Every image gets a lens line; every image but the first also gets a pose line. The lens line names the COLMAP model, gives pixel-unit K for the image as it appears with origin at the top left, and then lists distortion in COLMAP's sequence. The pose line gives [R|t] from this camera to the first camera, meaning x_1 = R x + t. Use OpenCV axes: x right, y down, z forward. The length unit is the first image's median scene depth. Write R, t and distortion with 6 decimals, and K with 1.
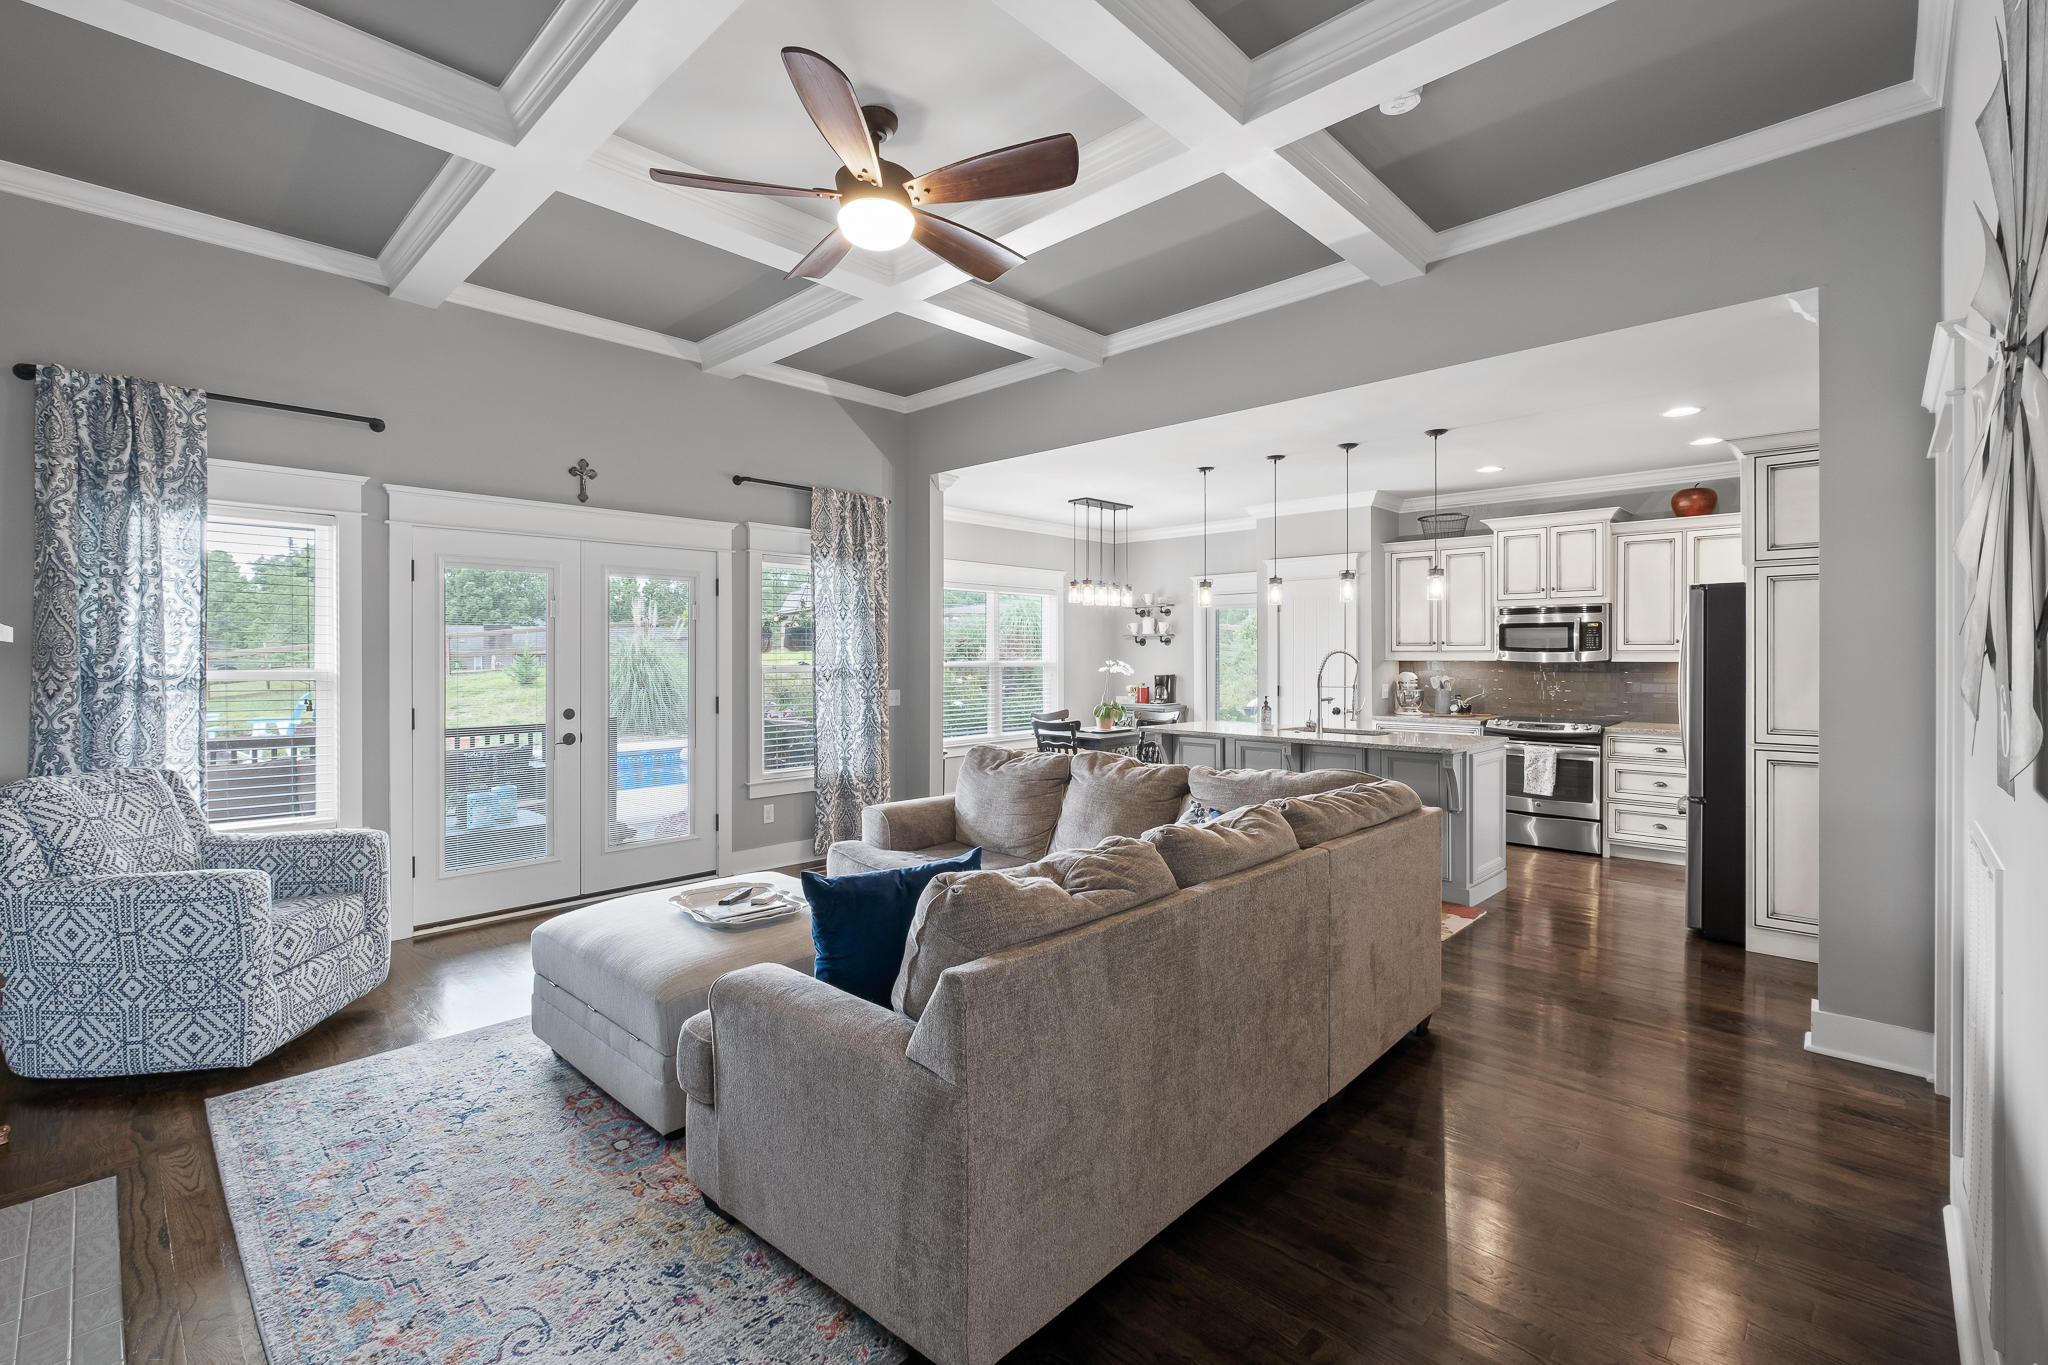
lens RADIAL K [[931.5, 0, 994.7], [0, 931.5, 655.2], [0, 0, 1]] dist [0.001305, -0.003093]
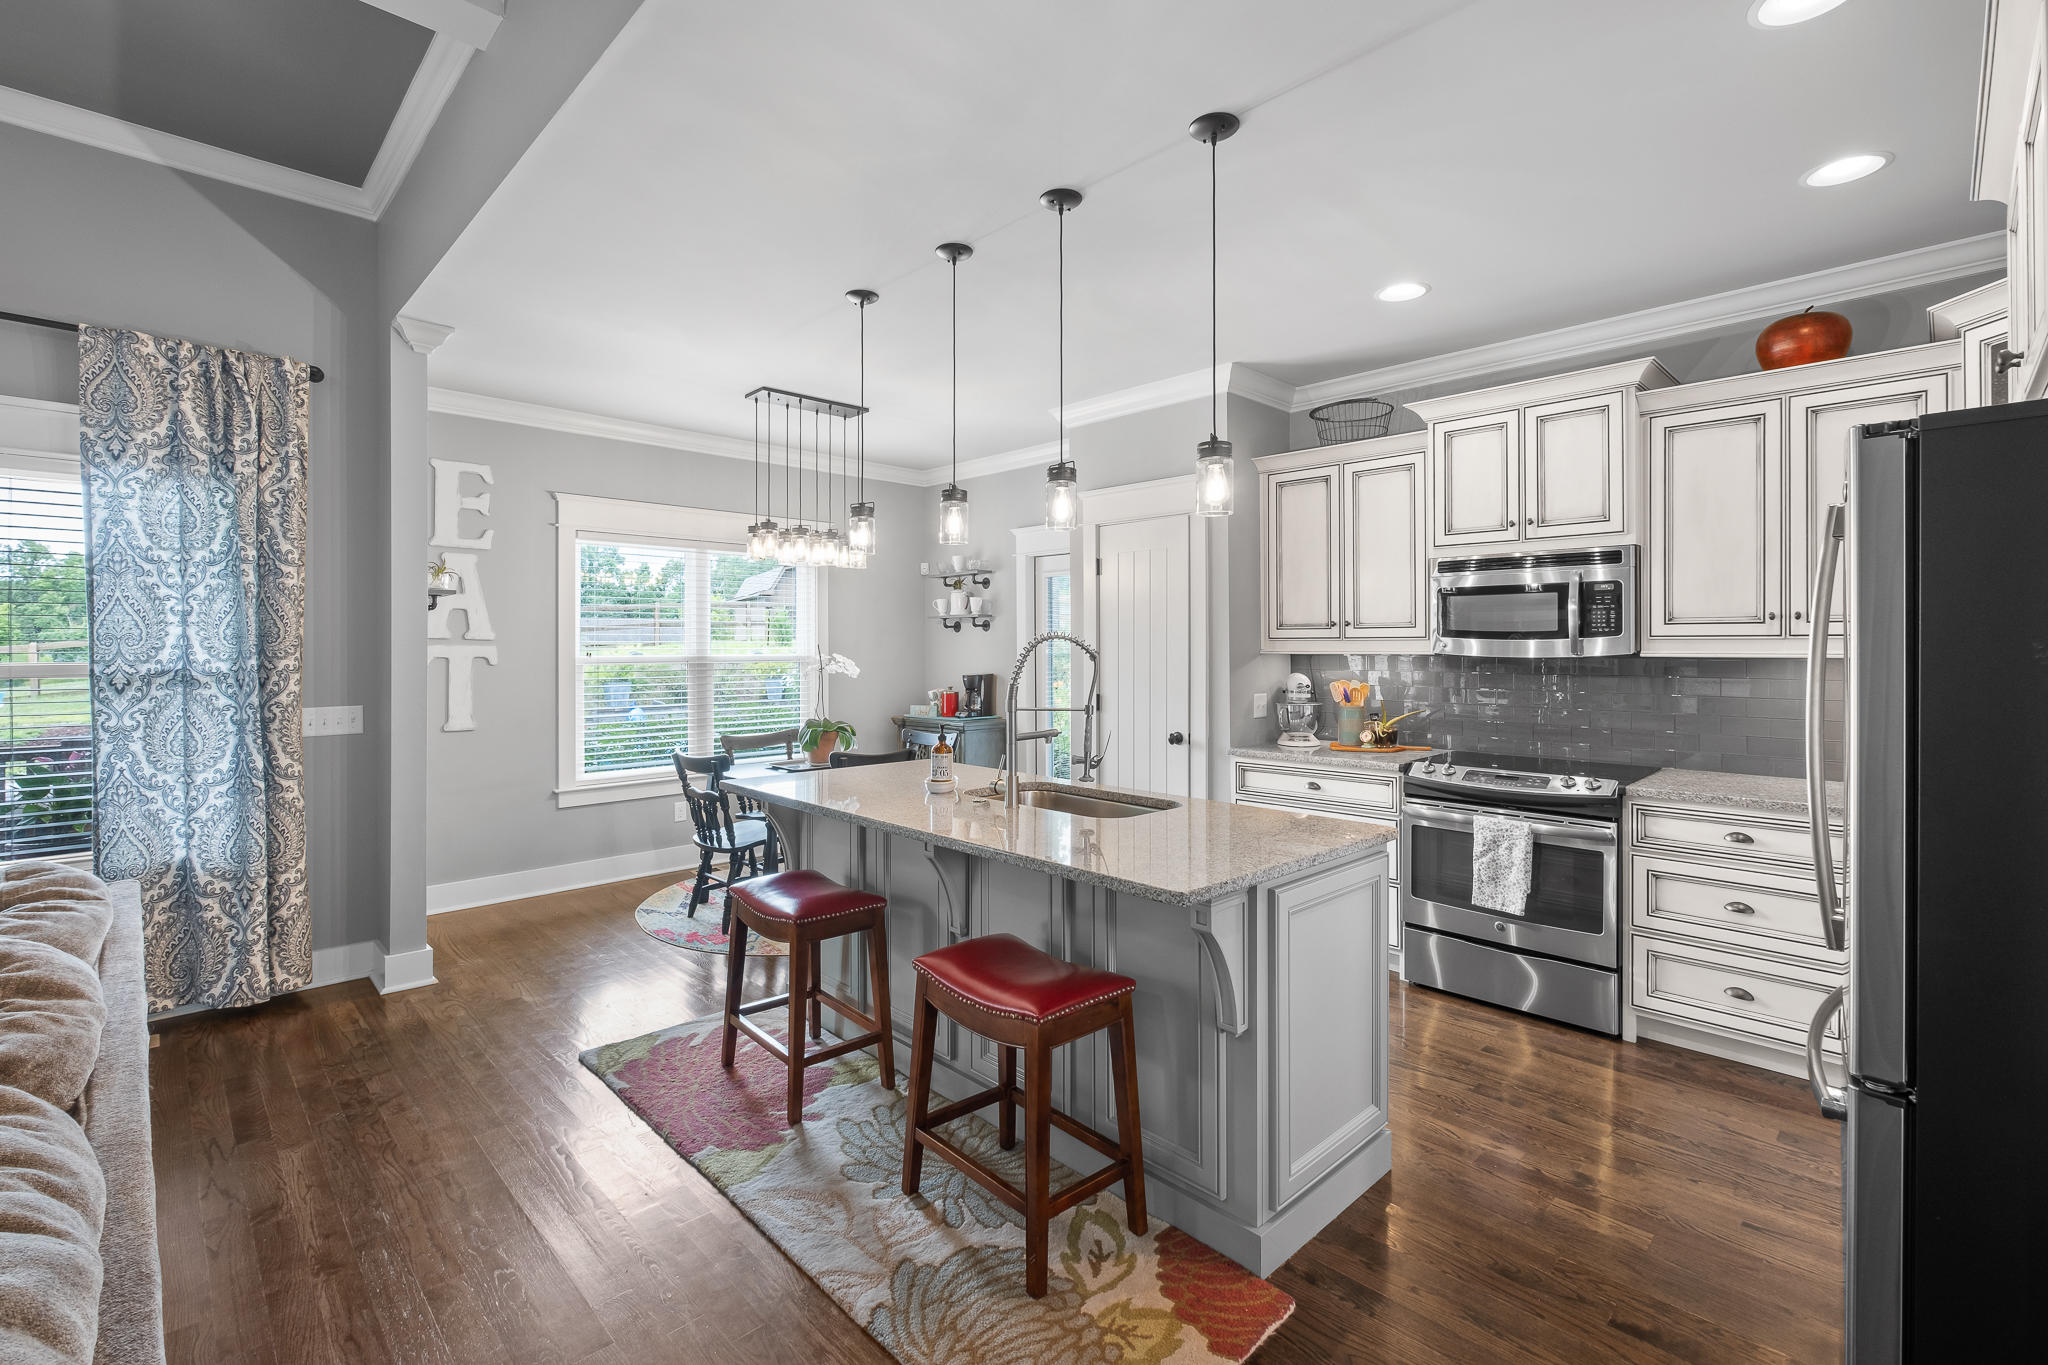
lens RADIAL K [[931.5, 0, 1000.3], [0, 931.5, 640.3], [0, 0, 1]] dist [0.001305, -0.003093]
pose [[0.999438, -0.000006, -0.033534, 0.317390], [-0.000239, 0.999973, -0.007295, 0.001436], [0.033534, 0.007299, 0.999411, 0.460667]]
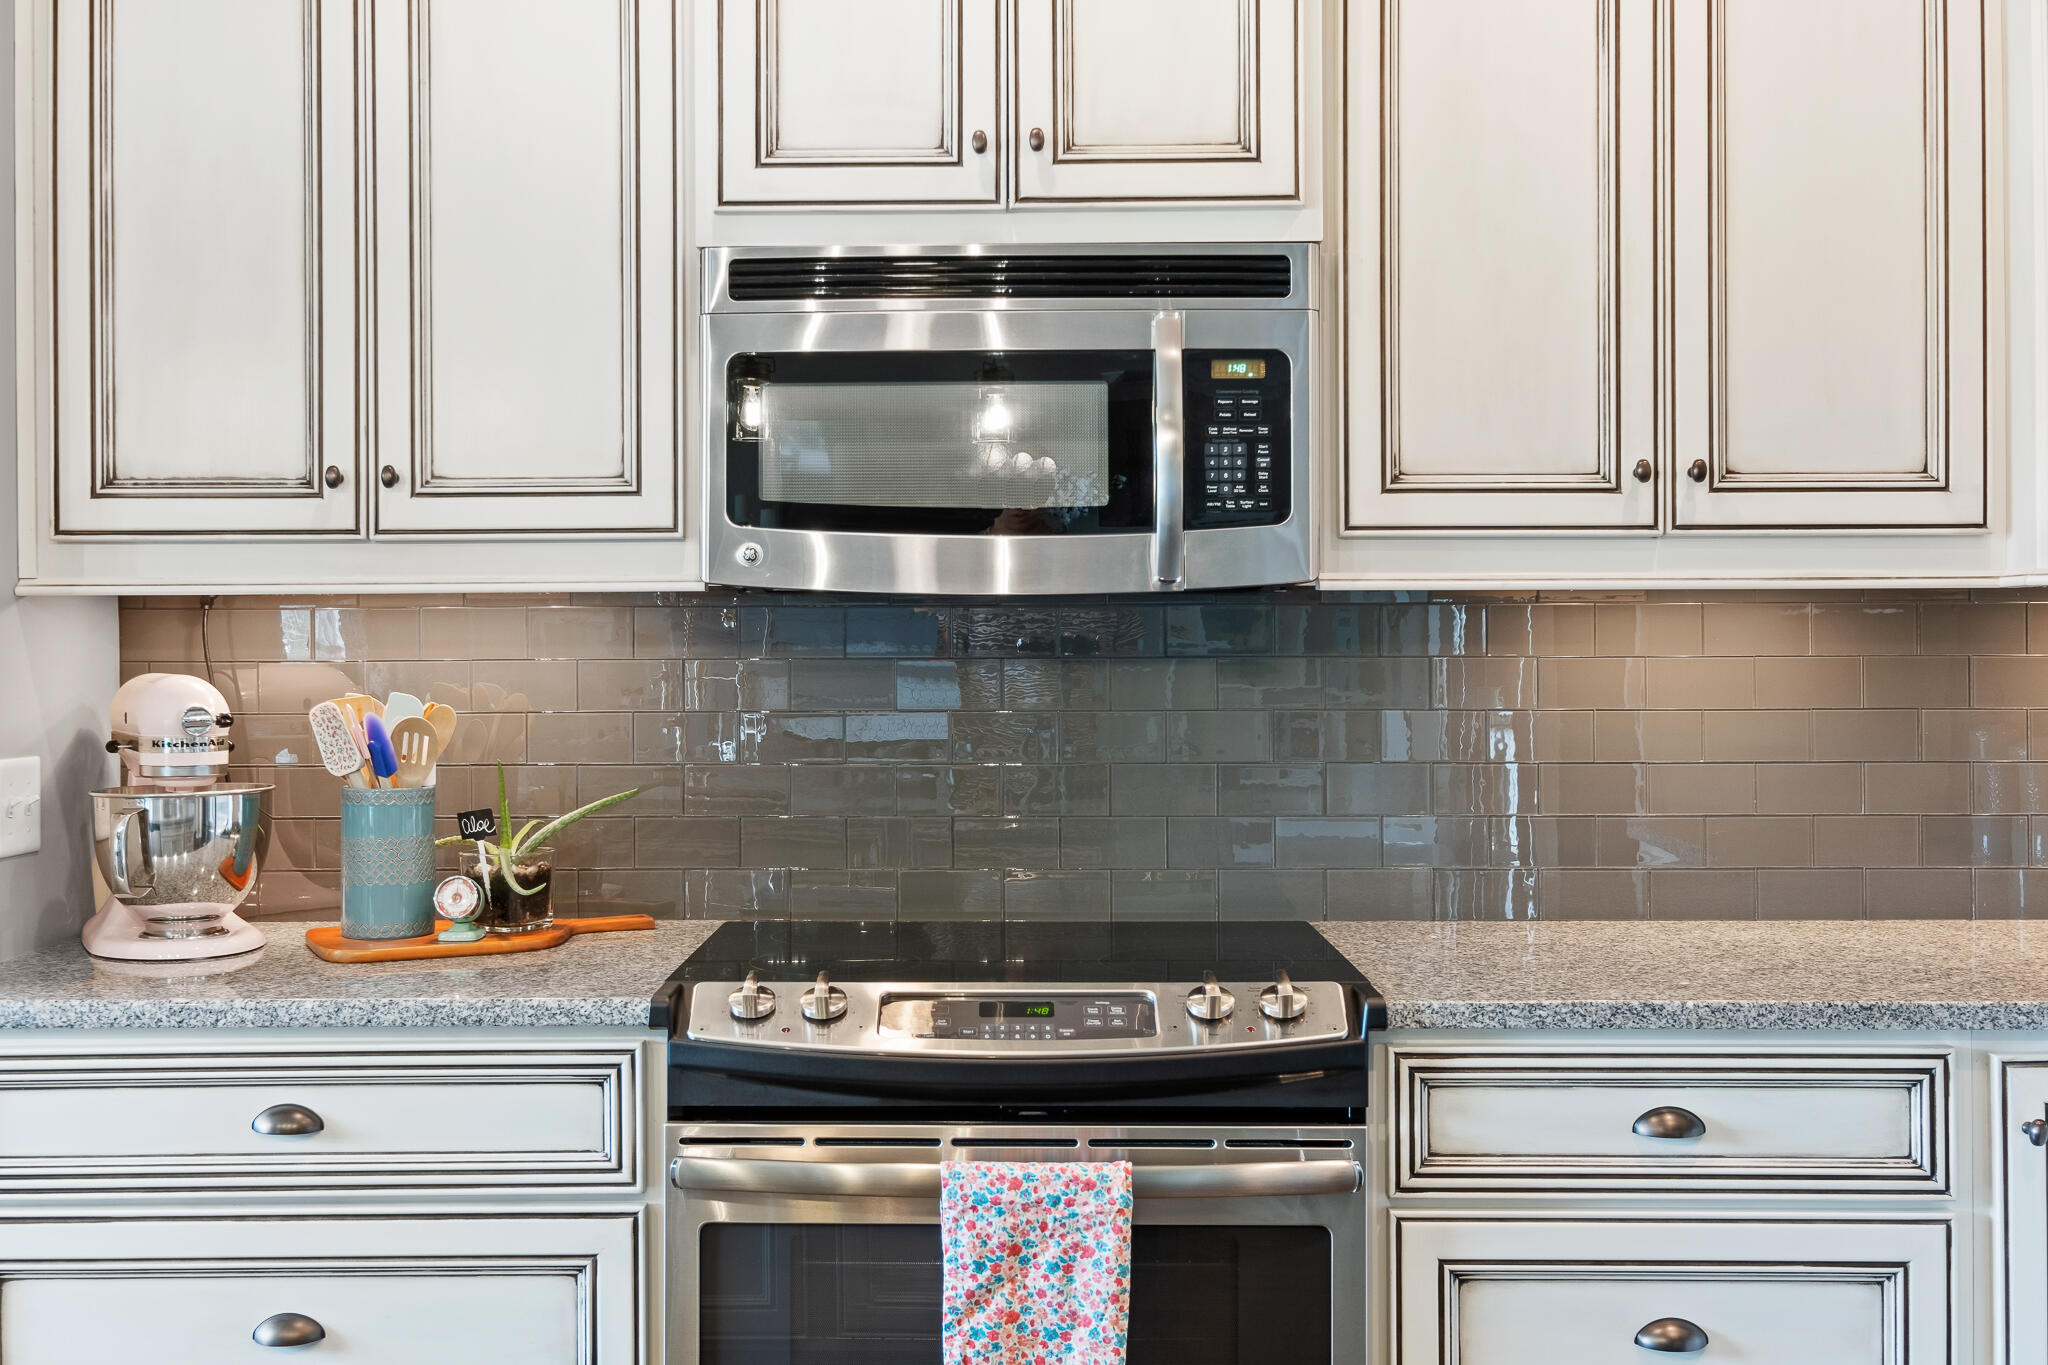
lens RADIAL K [[2171.7, 0, 1020.5], [0, 2171.7, 636.9], [0, 0, 1]] dist [-0.006830, 0.000000]
pose [[0.717684, 0.002471, 0.696365, 0.342731], [0.004419, 0.999957, -0.008103, 0.018238], [-0.696355, 0.008893, 0.717642, 0.749080]]
